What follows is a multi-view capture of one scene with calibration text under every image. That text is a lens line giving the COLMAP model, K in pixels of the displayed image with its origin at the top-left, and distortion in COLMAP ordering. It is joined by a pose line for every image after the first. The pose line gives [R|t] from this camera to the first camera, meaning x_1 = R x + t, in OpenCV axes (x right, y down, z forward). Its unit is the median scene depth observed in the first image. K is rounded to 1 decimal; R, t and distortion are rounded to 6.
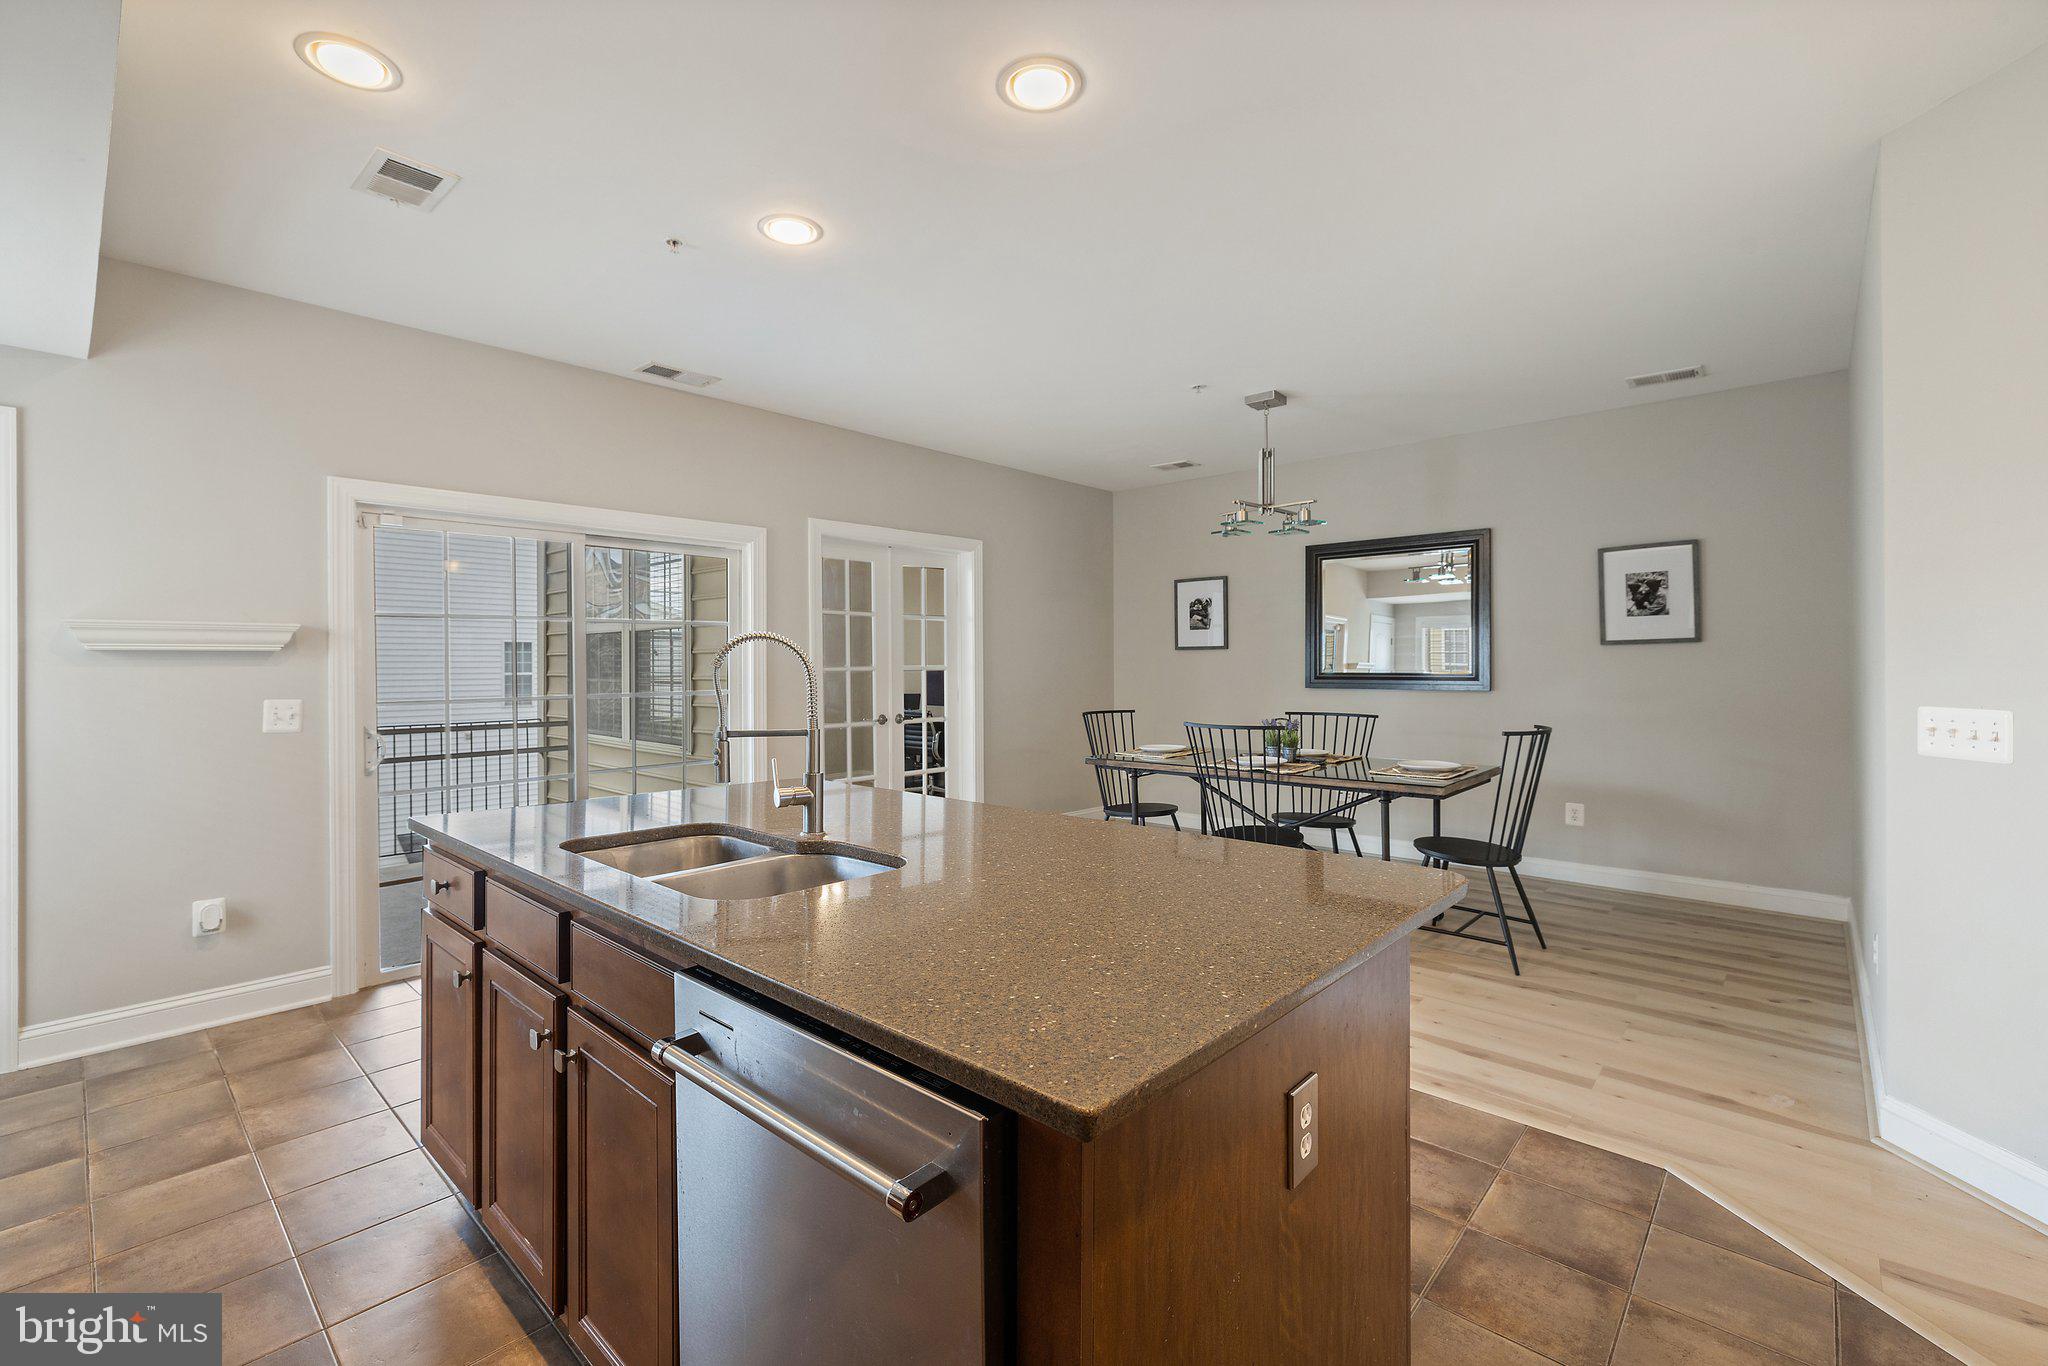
lens RADIAL K [[876.6, 0, 998.0], [0, 876.6, 663.9], [0, 0, 1]] dist [-0.002595, -0.000379]
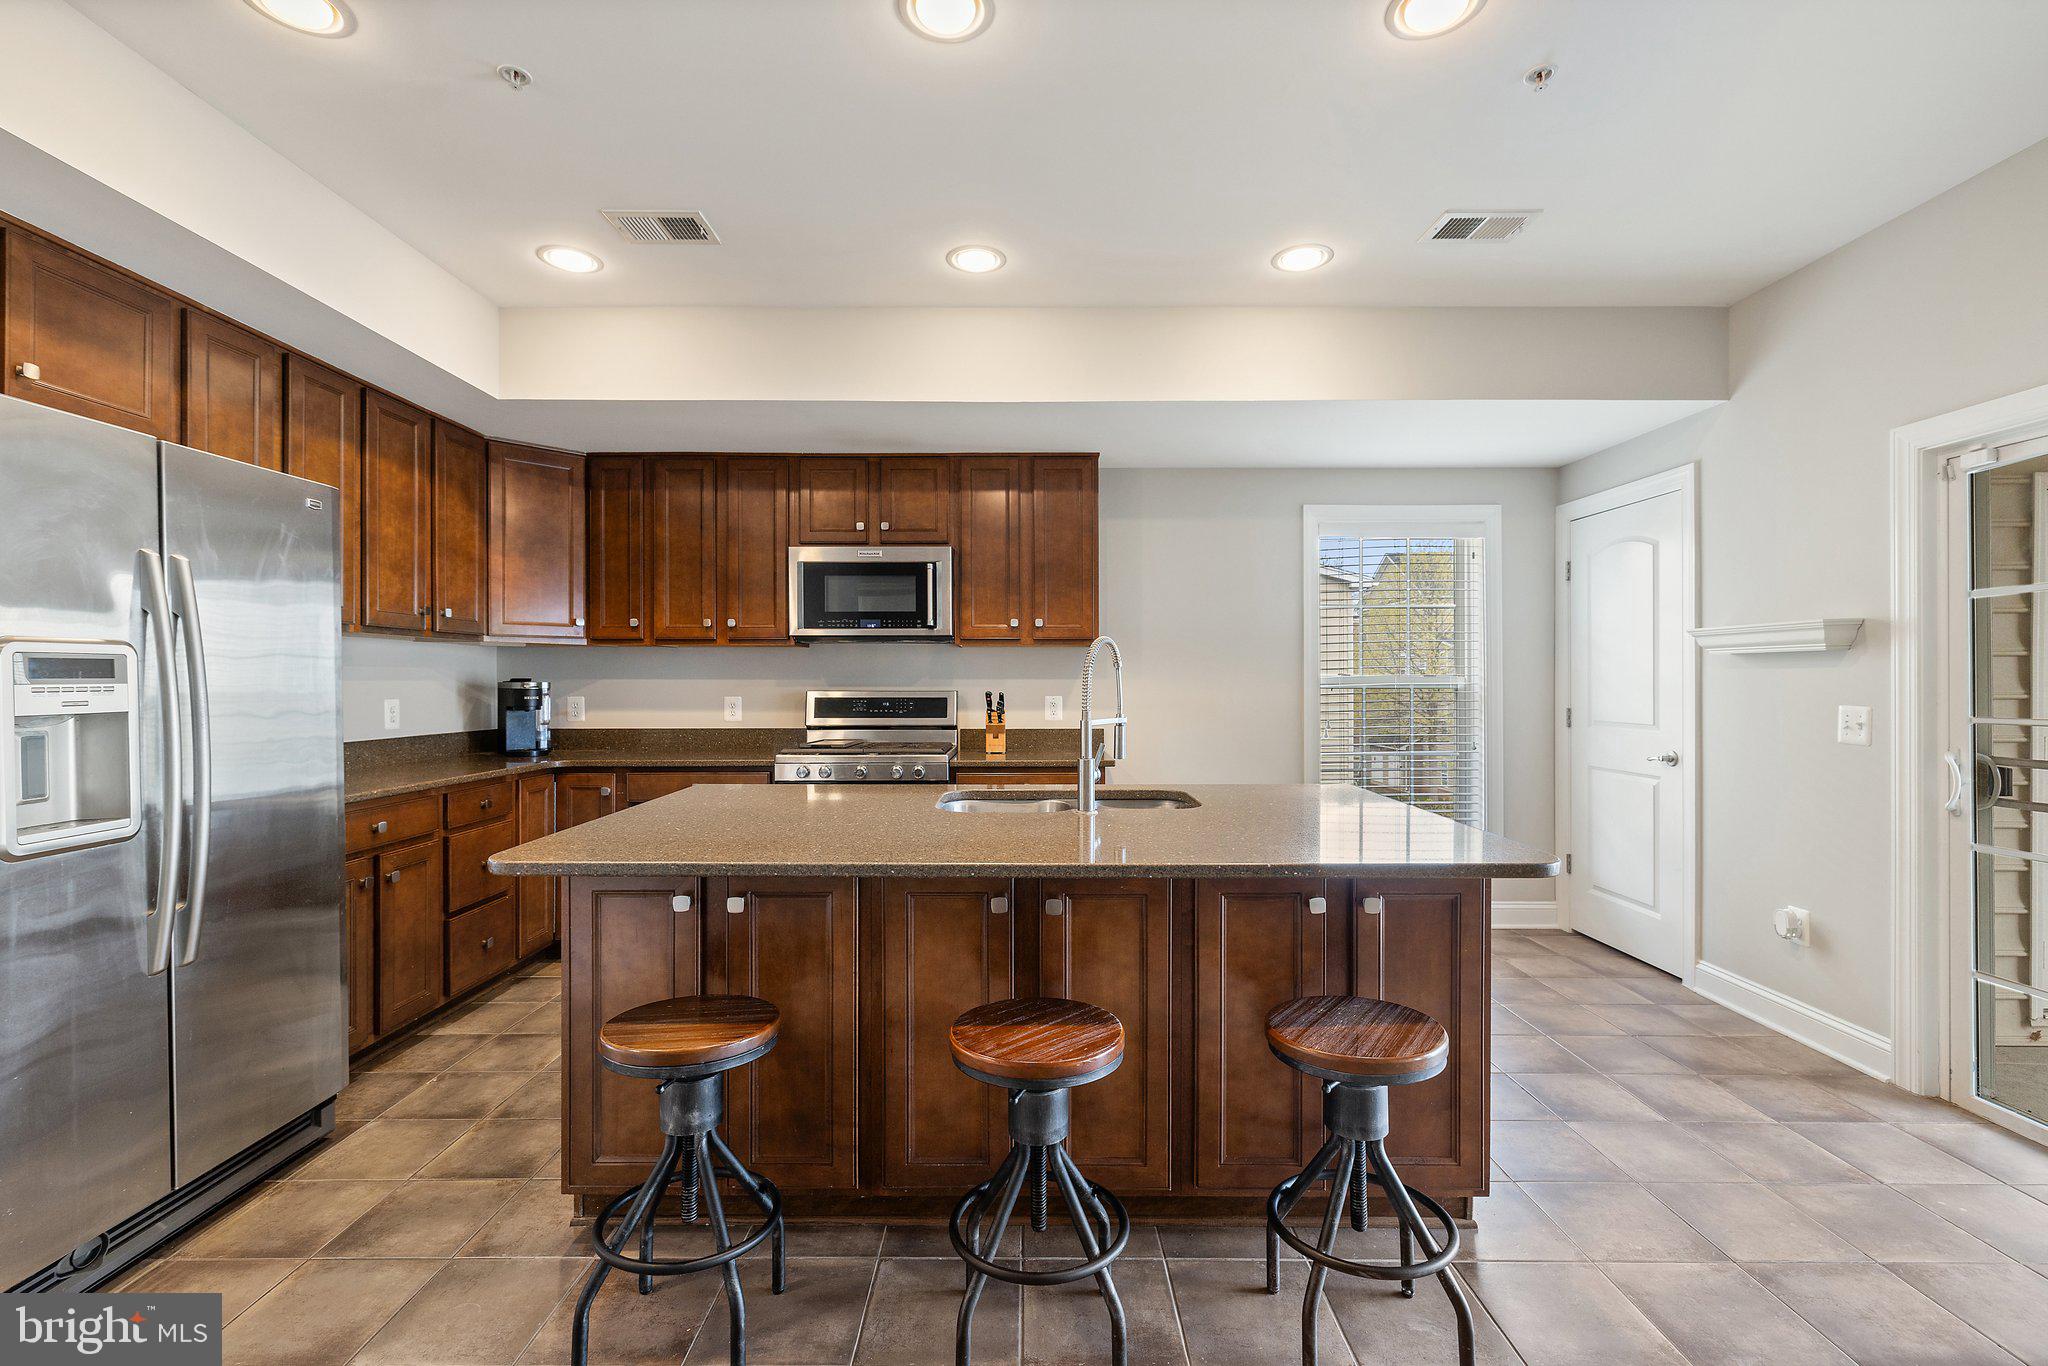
lens RADIAL K [[893.7, 0, 1023.2], [0, 893.7, 677.6], [0, 0, 1]] dist [-0.001421, -0.000136]
pose [[-0.732512, 0.002568, -0.680749, 0.272223], [0.000688, 0.999995, 0.003032, 0.006833], [0.680753, 0.001753, -0.732511, 0.768040]]
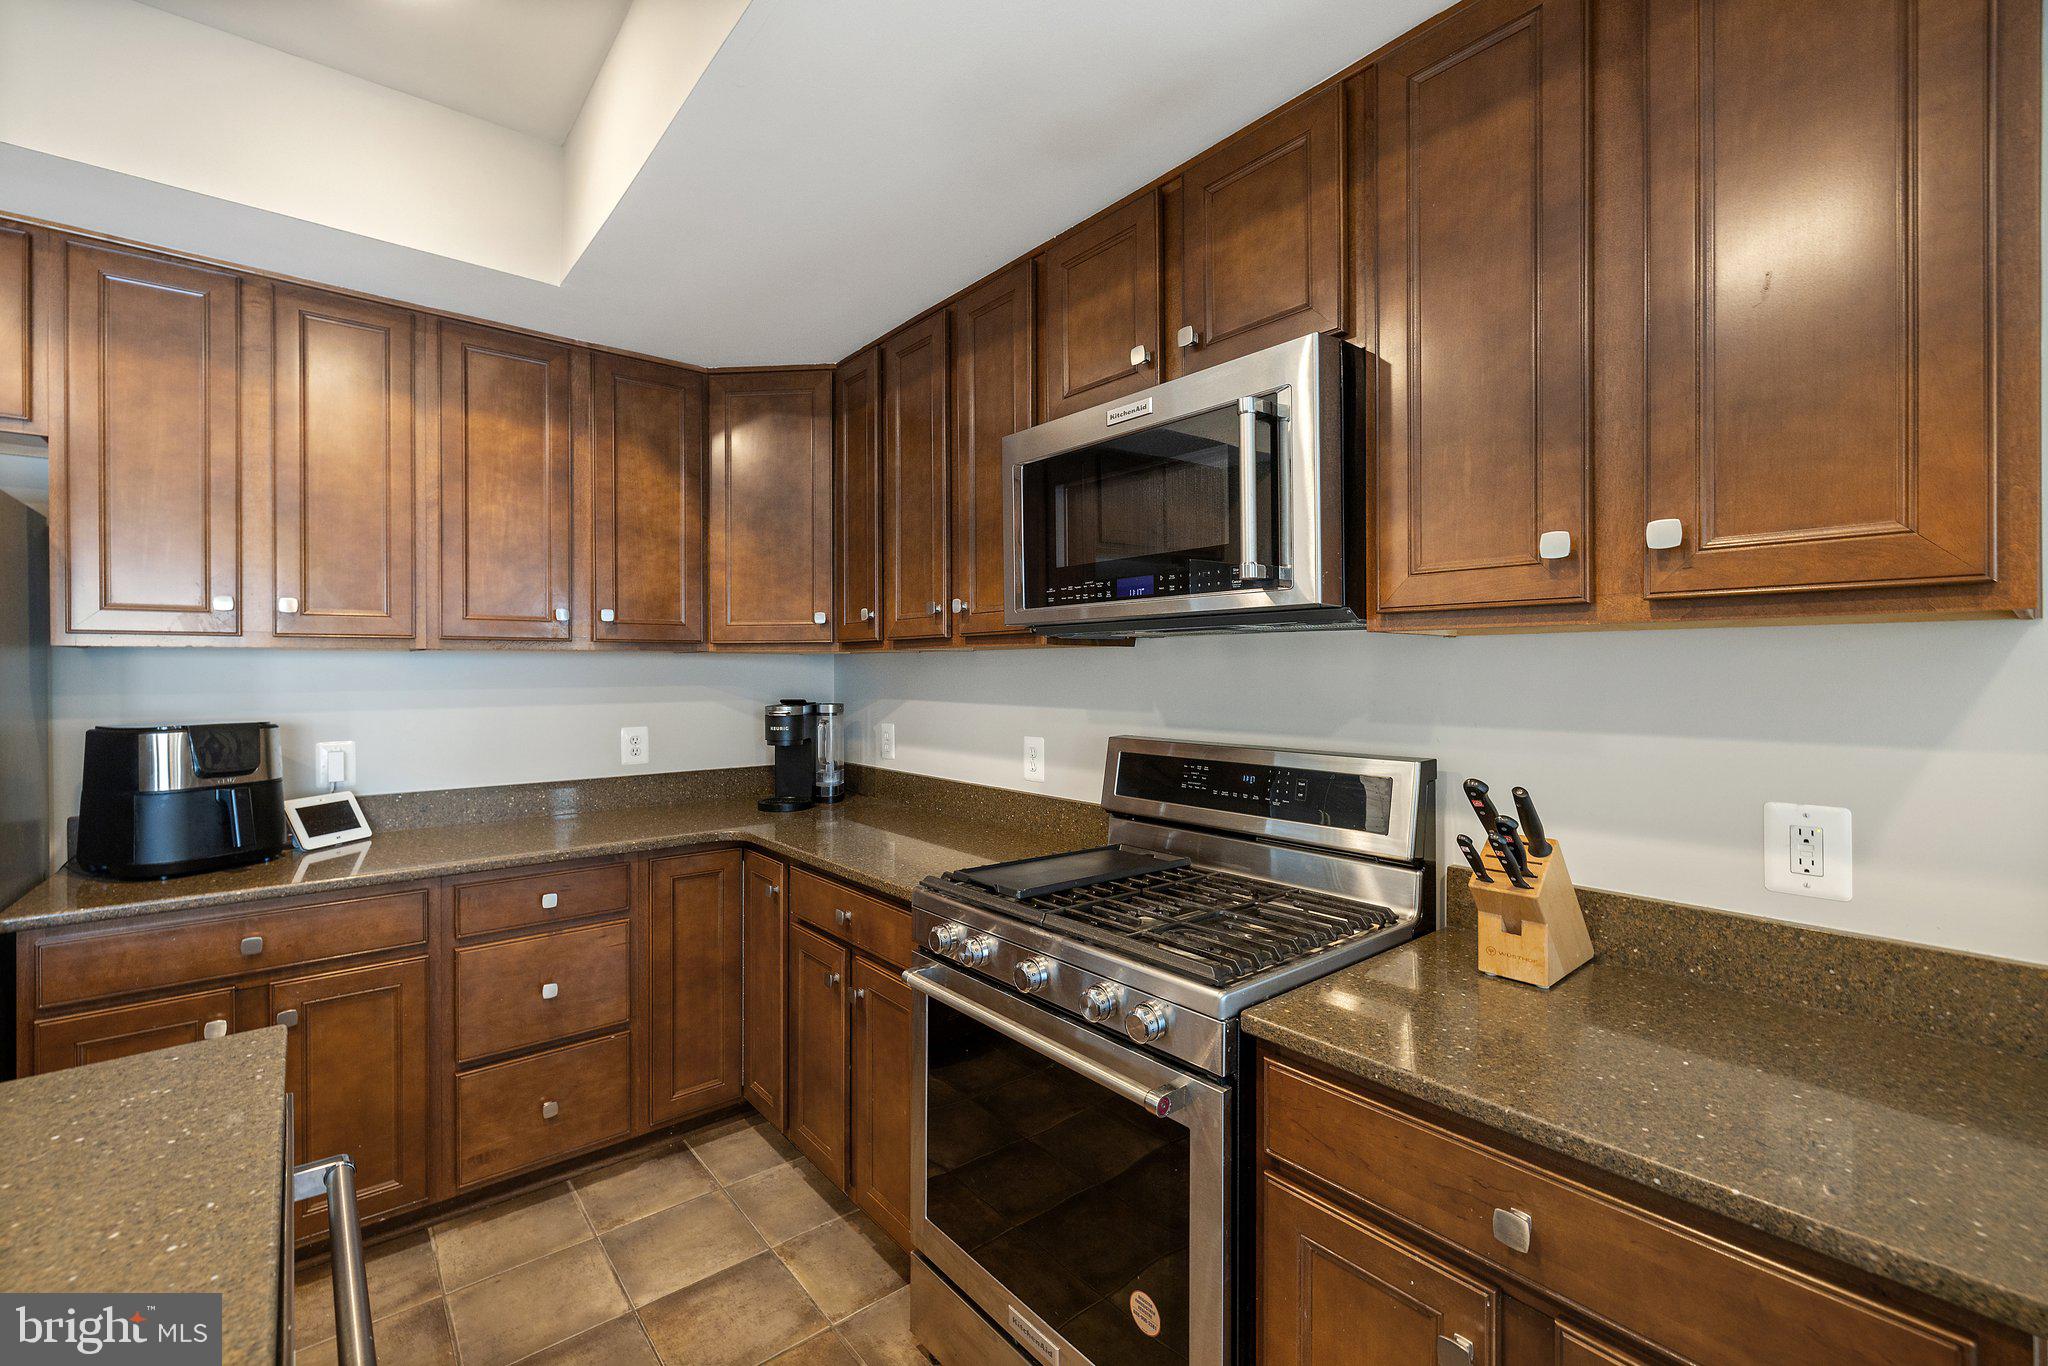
lens RADIAL K [[857.8, 0, 1004.5], [0, 857.8, 672.9], [0, 0, 1]] dist [-0.000245, 0.000079]
pose [[-0.990421, 0.007085, 0.137897, -0.212747], [0.008166, 0.999940, 0.007273, -0.012930], [-0.137837, 0.008329, -0.990420, 0.363257]]
